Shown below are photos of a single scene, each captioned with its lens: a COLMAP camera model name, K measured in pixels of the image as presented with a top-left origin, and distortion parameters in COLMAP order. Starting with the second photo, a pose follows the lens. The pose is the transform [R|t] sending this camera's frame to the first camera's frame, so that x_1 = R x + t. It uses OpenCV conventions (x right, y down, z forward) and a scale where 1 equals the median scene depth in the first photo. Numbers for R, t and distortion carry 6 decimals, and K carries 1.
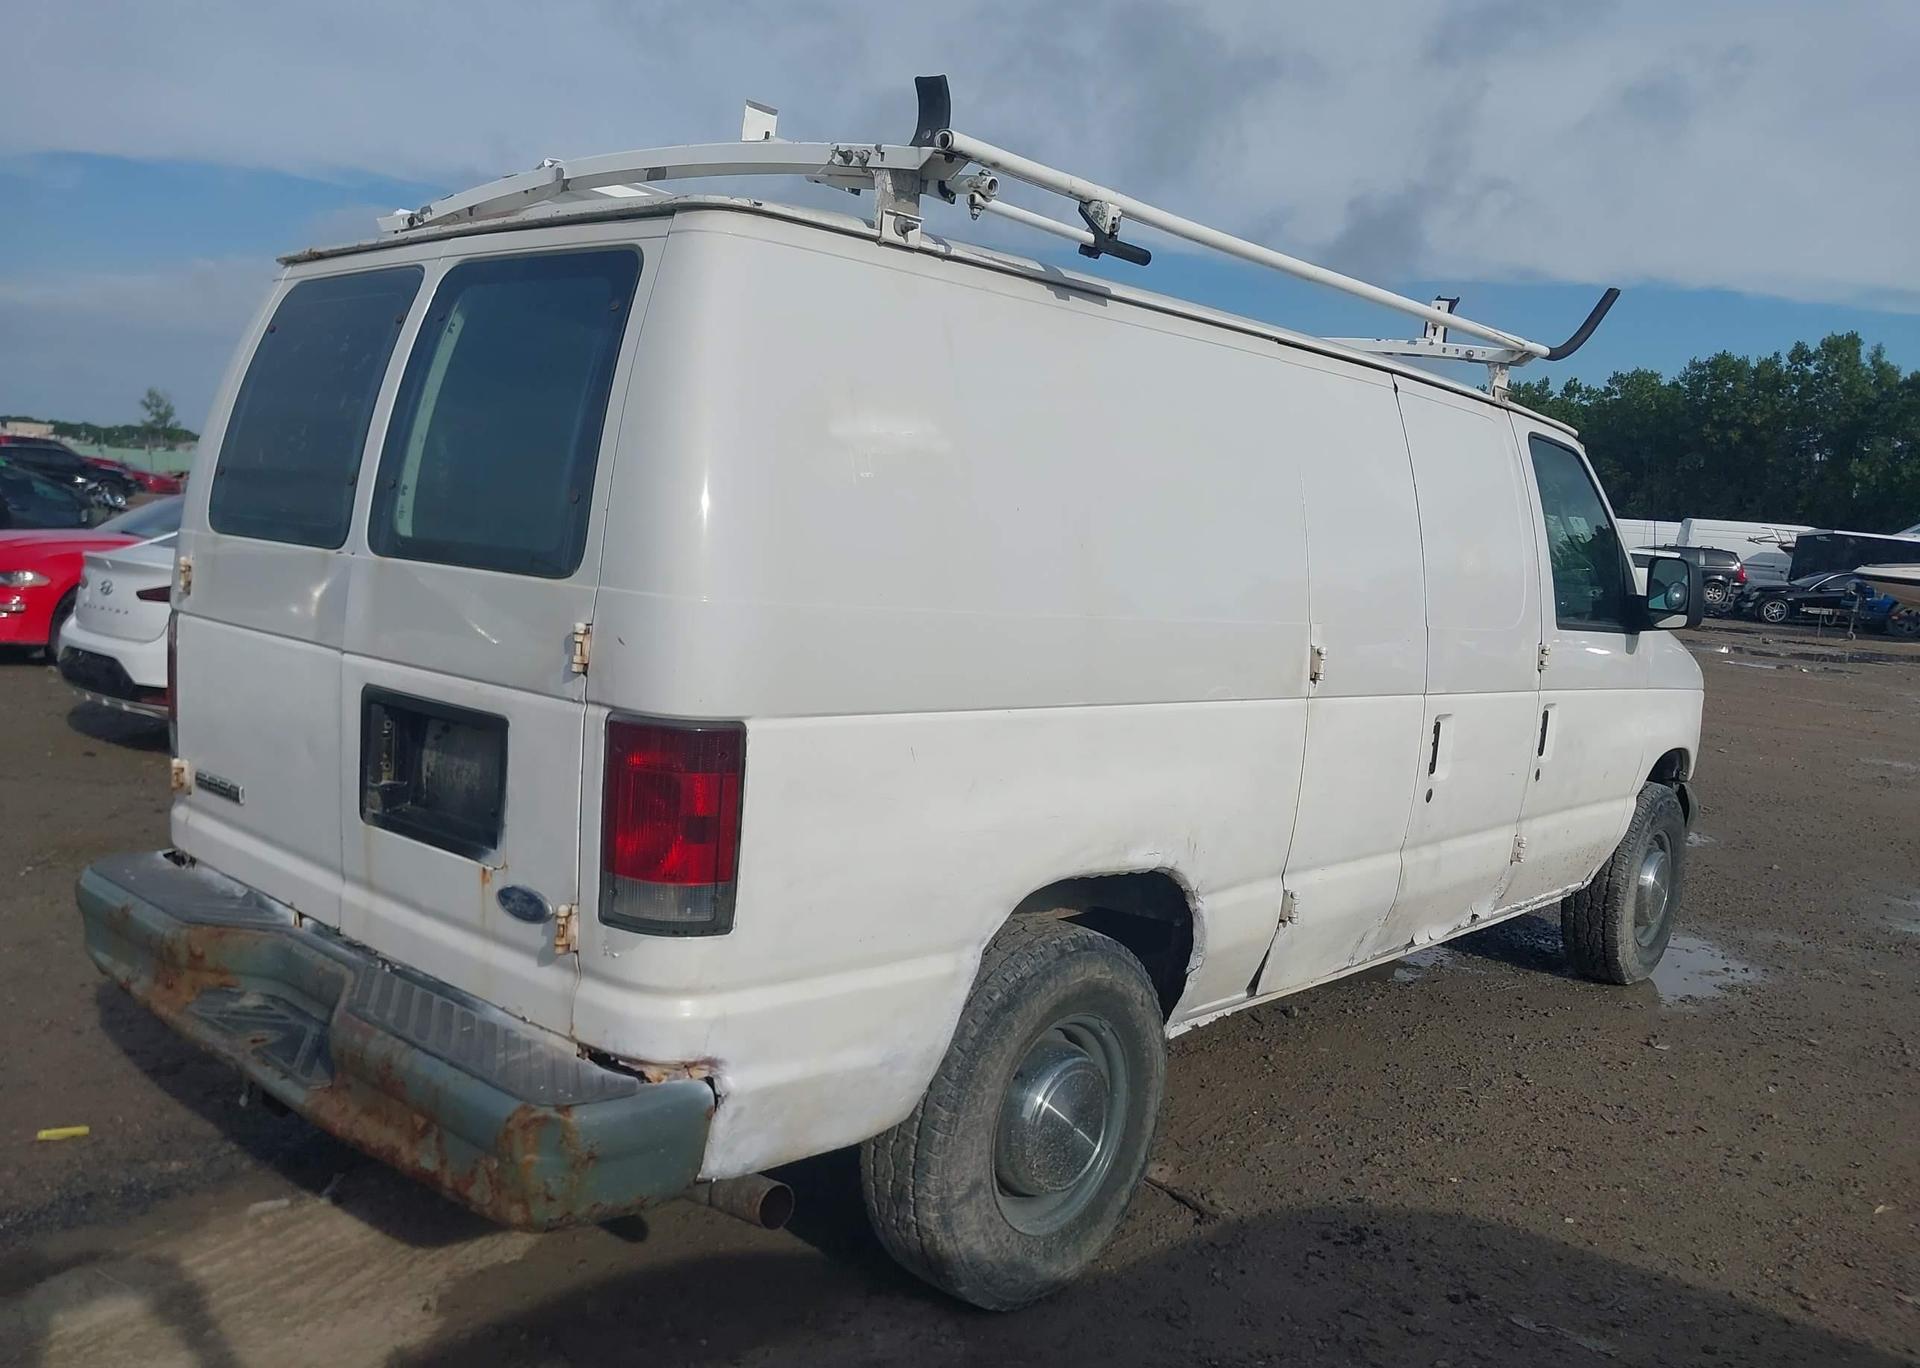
lens RADIAL K [[1518.4, 0, 950.0], [0, 1518.4, 684.1], [0, 0, 1]] dist [0.044951, -0.055961]
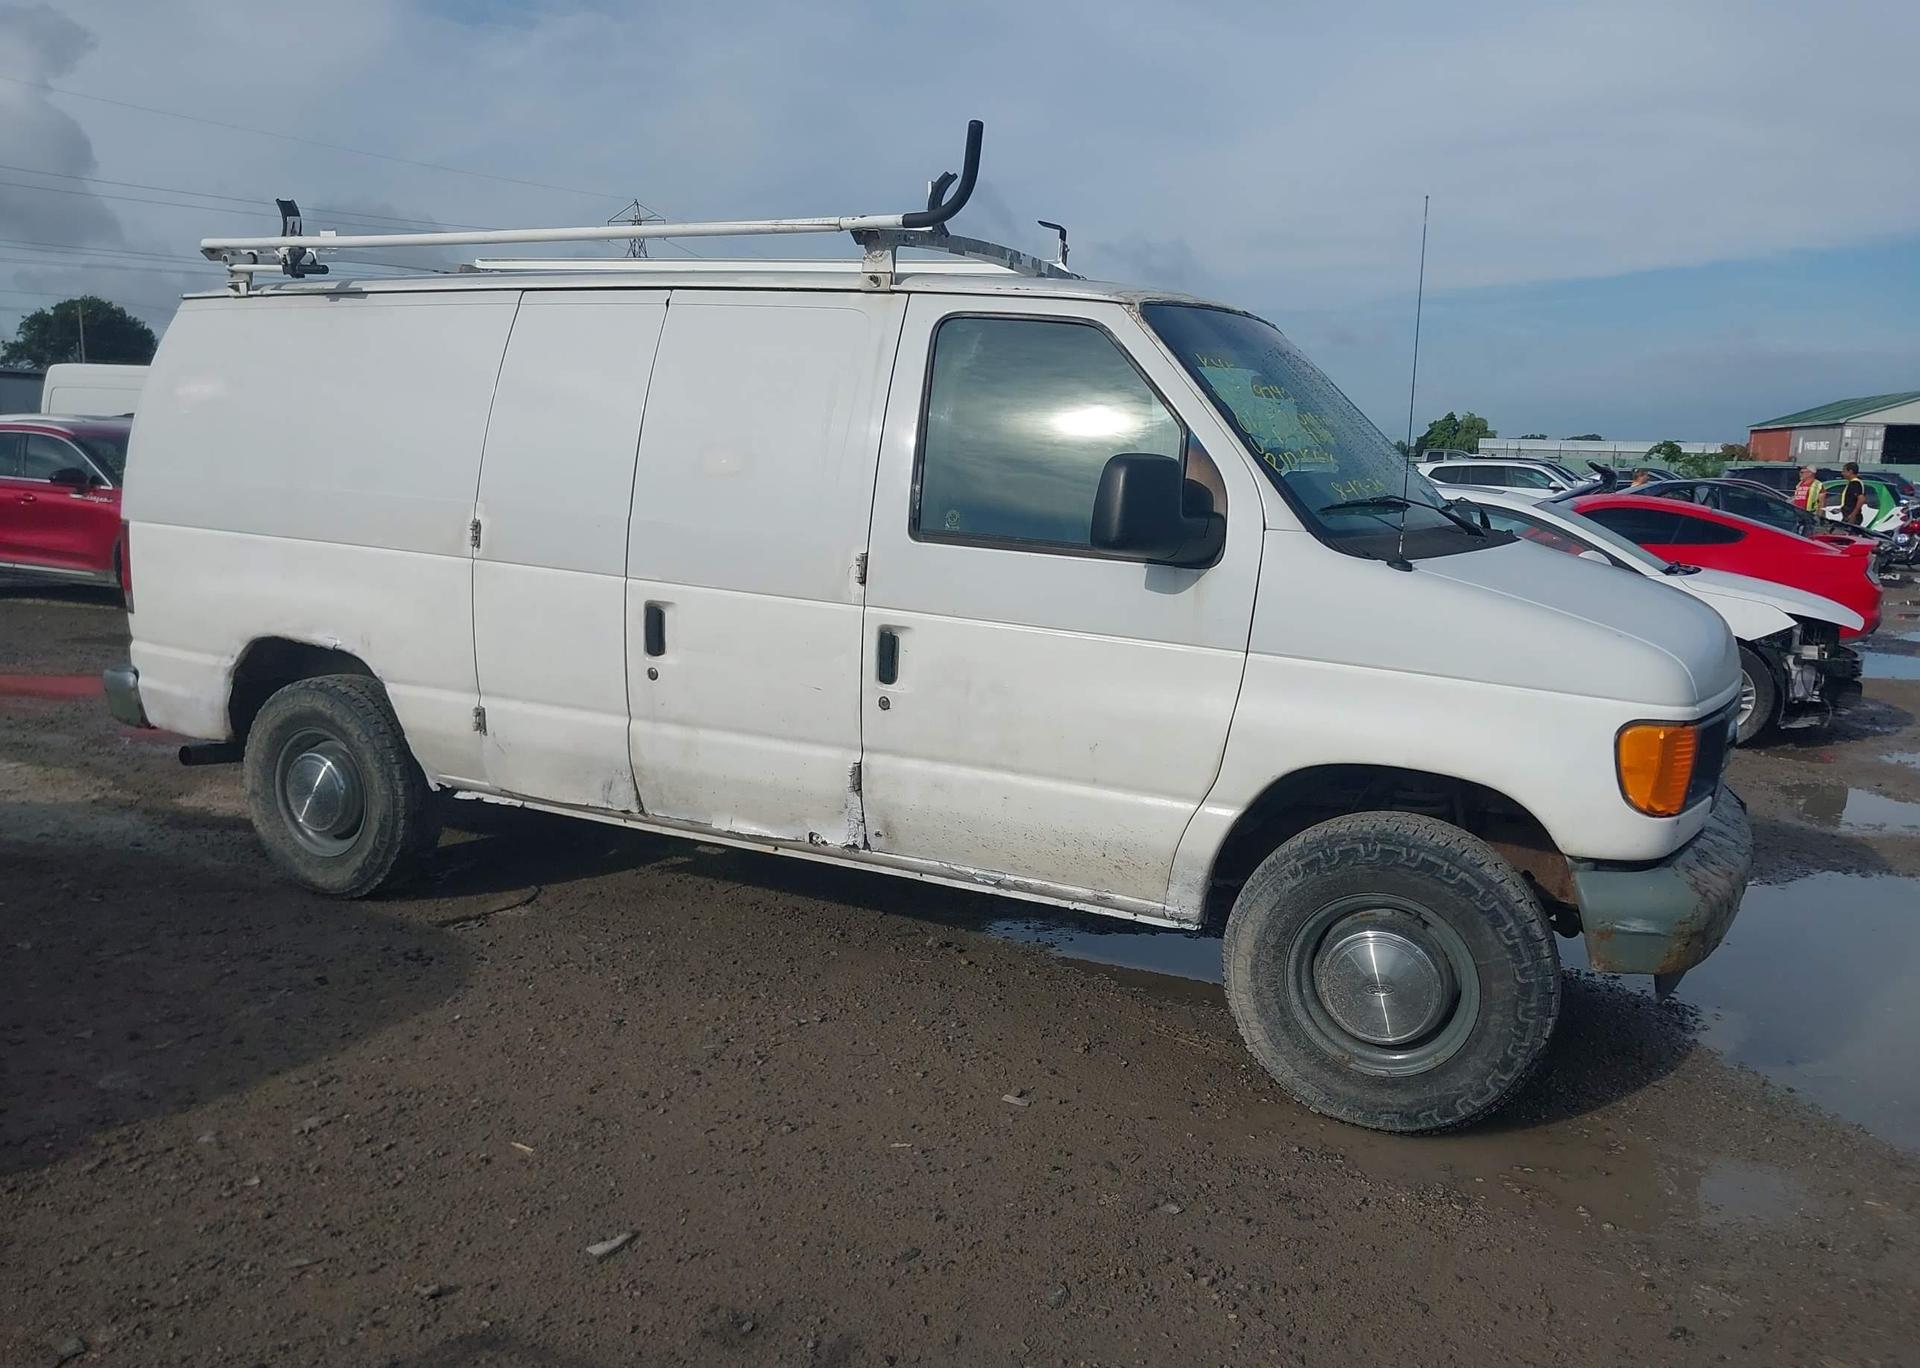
lens RADIAL K [[1518.4, 0, 940.0], [0, 1518.4, 697.1], [0, 0, 1]] dist [0.044951, -0.055961]
pose [[0.260532, 0.097391, -0.960541, 1.861422], [-0.117728, 0.990679, 0.068515, -0.012425], [0.958261, 0.095232, 0.269569, 1.189865]]
